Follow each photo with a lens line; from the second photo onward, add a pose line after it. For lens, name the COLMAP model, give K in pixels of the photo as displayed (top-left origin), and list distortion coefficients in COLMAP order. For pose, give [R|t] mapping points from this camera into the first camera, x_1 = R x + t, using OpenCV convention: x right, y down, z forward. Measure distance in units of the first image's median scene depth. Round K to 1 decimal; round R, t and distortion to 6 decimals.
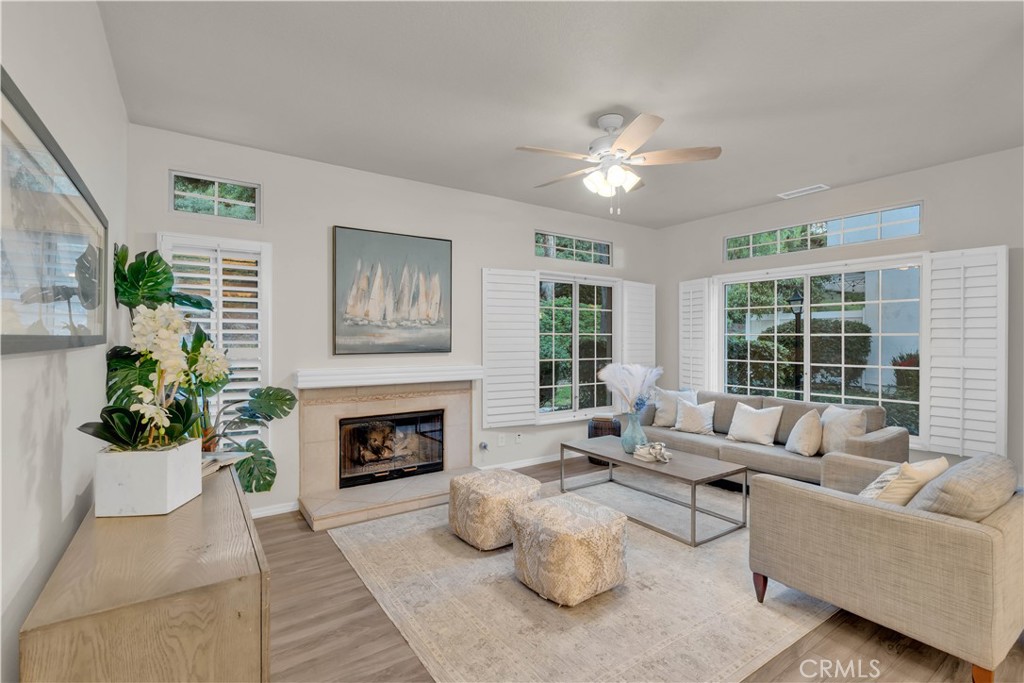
lens RADIAL K [[476.6, 0, 515.3], [0, 476.6, 335.9], [0, 0, 1]] dist [-0.000720, 0.000035]
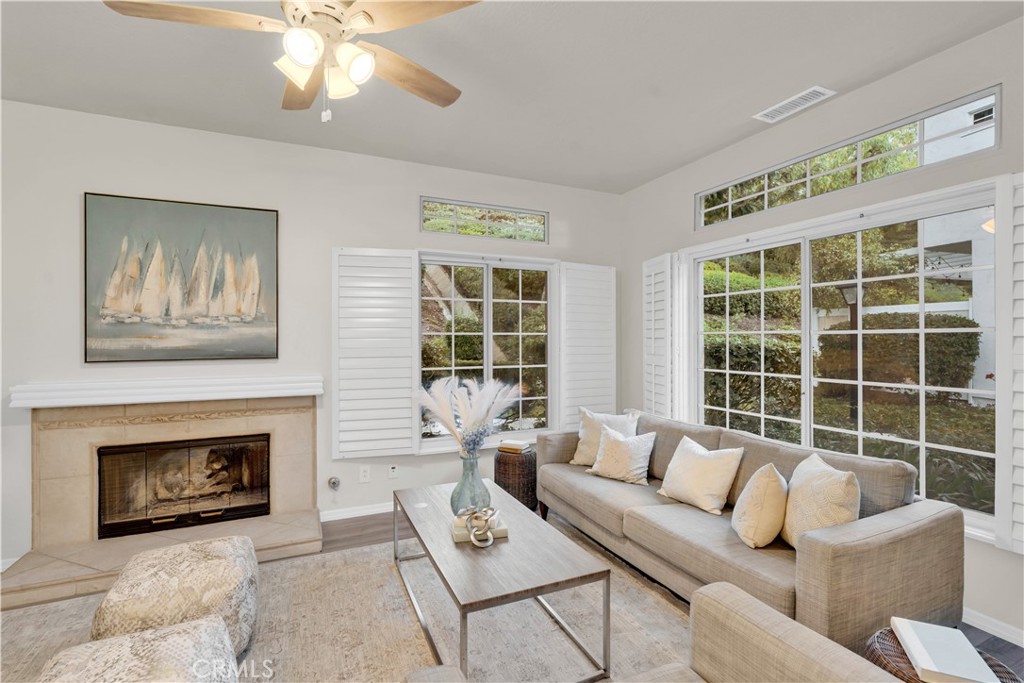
lens RADIAL K [[466.9, 0, 511.0], [0, 466.9, 337.0], [0, 0, 1]] dist [-0.000194, 0.000454]
pose [[0.983486, -0.004737, -0.180920, 0.368237], [0.005005, 0.999987, 0.001024, 0.001140], [0.180913, -0.001912, 0.983497, 0.344482]]
